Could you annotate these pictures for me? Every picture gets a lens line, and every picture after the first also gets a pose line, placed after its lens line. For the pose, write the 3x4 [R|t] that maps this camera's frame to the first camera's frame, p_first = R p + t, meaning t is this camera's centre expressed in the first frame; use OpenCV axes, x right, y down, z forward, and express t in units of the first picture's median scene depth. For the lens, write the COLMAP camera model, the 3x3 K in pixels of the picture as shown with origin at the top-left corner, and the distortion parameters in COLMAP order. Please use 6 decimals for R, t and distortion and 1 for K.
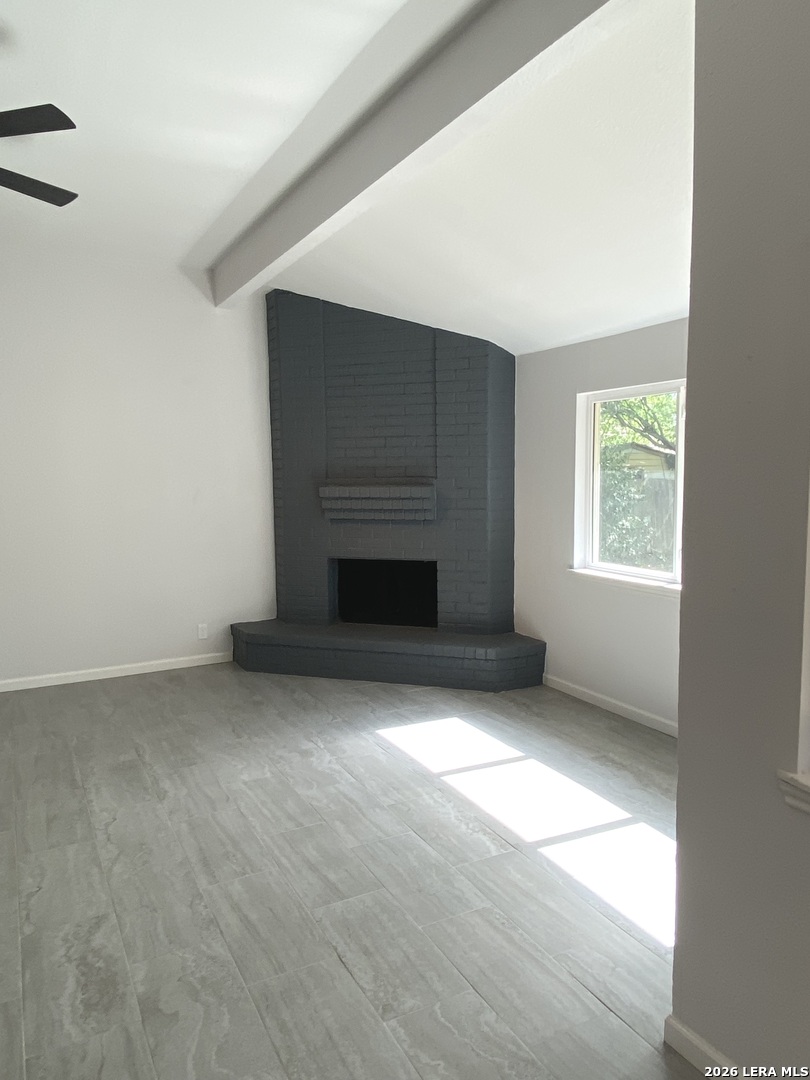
lens RADIAL K [[745.4, 0, 405.0], [0, 745.4, 540.0], [0, 0, 1]] dist [0.079742, -0.088622]
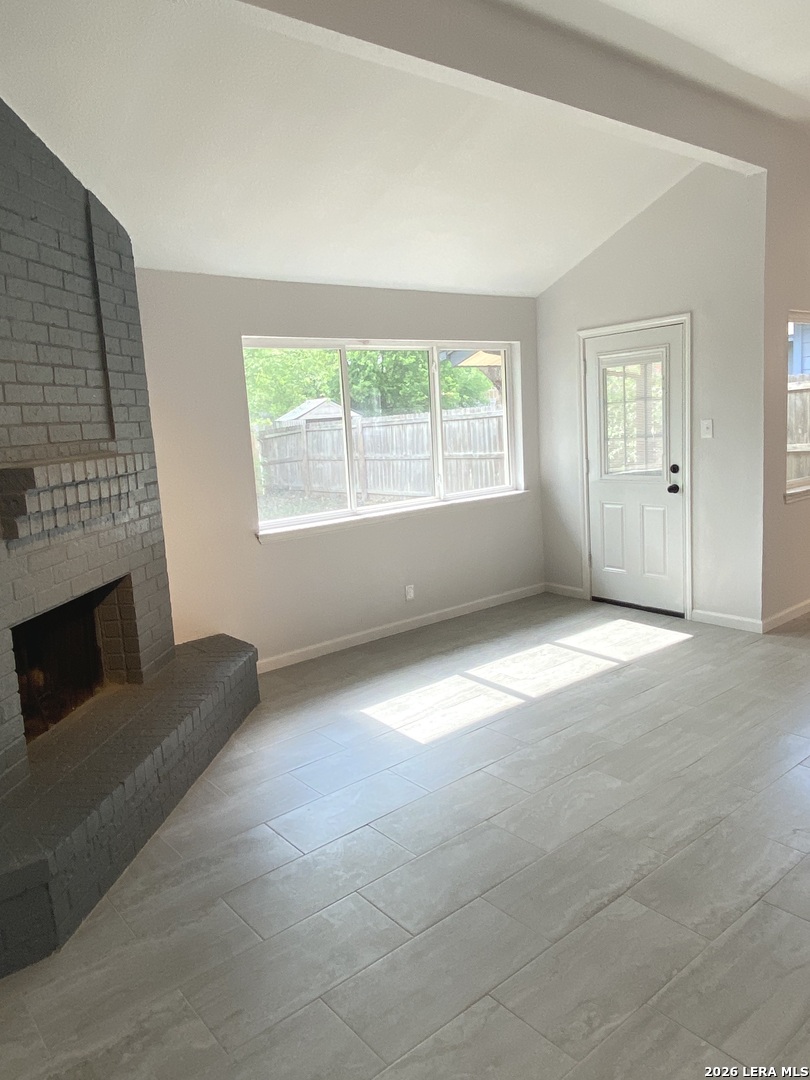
lens RADIAL K [[745.4, 0, 405.0], [0, 745.4, 540.0], [0, 0, 1]] dist [0.079742, -0.088622]
pose [[-0.196676, -0.144467, 0.969767, -0.952024], [0.148076, 0.973364, 0.175033, -0.116981], [-0.969223, 0.178024, -0.170045, 1.366140]]
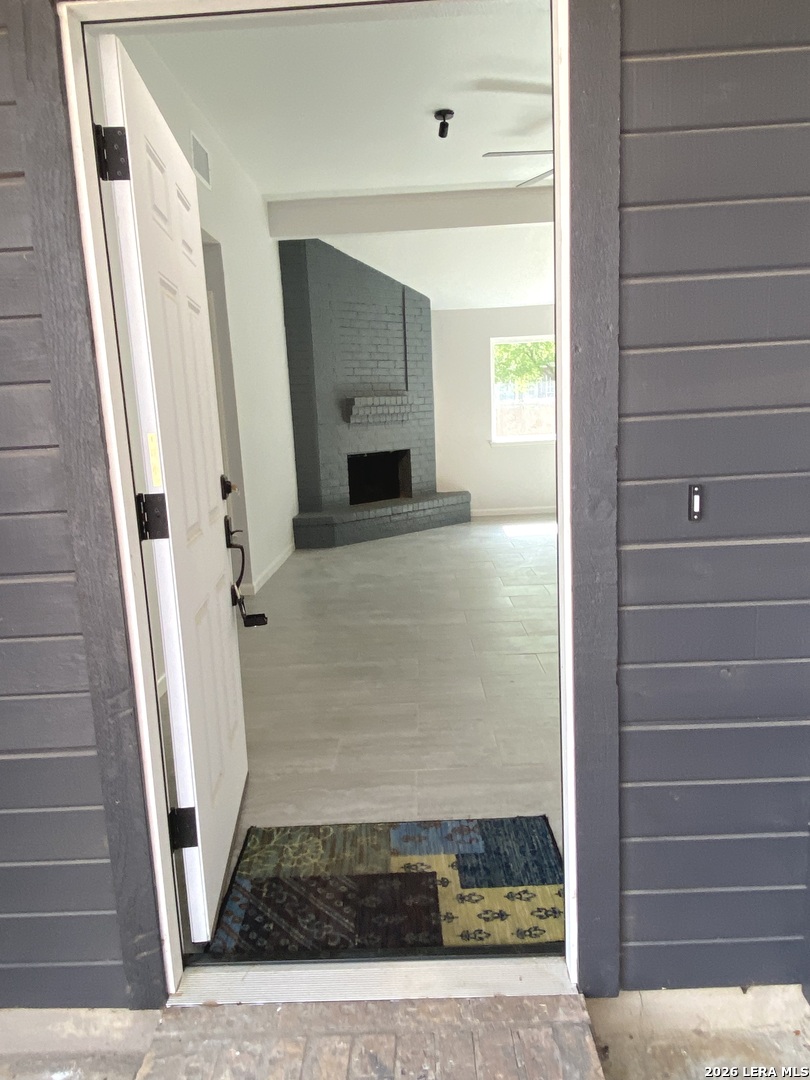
lens RADIAL K [[745.4, 0, 405.0], [0, 745.4, 540.0], [0, 0, 1]] dist [0.079742, -0.088622]
pose [[0.482739, -0.165701, 0.859945, -1.930514], [0.119009, 0.985240, 0.123037, 0.035909], [-0.867641, 0.042946, 0.495334, 0.460320]]
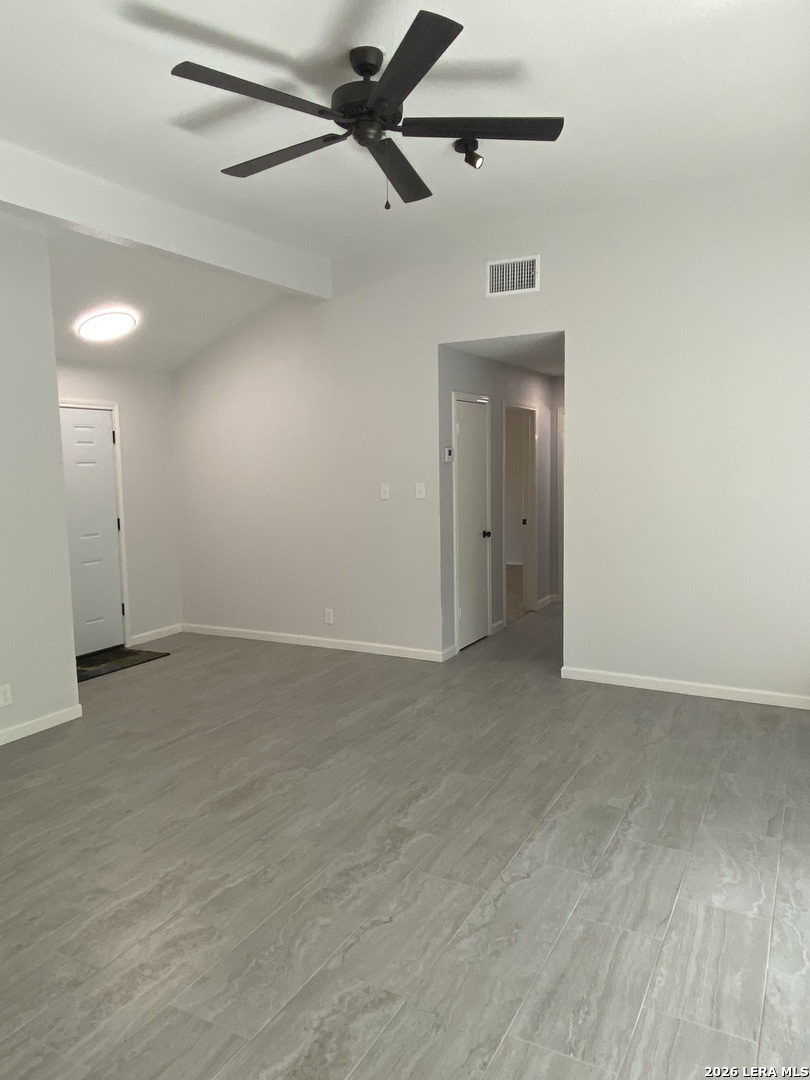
lens RADIAL K [[745.4, 0, 405.0], [0, 745.4, 540.0], [0, 0, 1]] dist [0.079742, -0.088622]
pose [[0.555048, 0.088533, -0.827094, 0.182251], [-0.064153, 0.995914, 0.063553, -0.040669], [0.829341, 0.017786, 0.558460, 0.384637]]
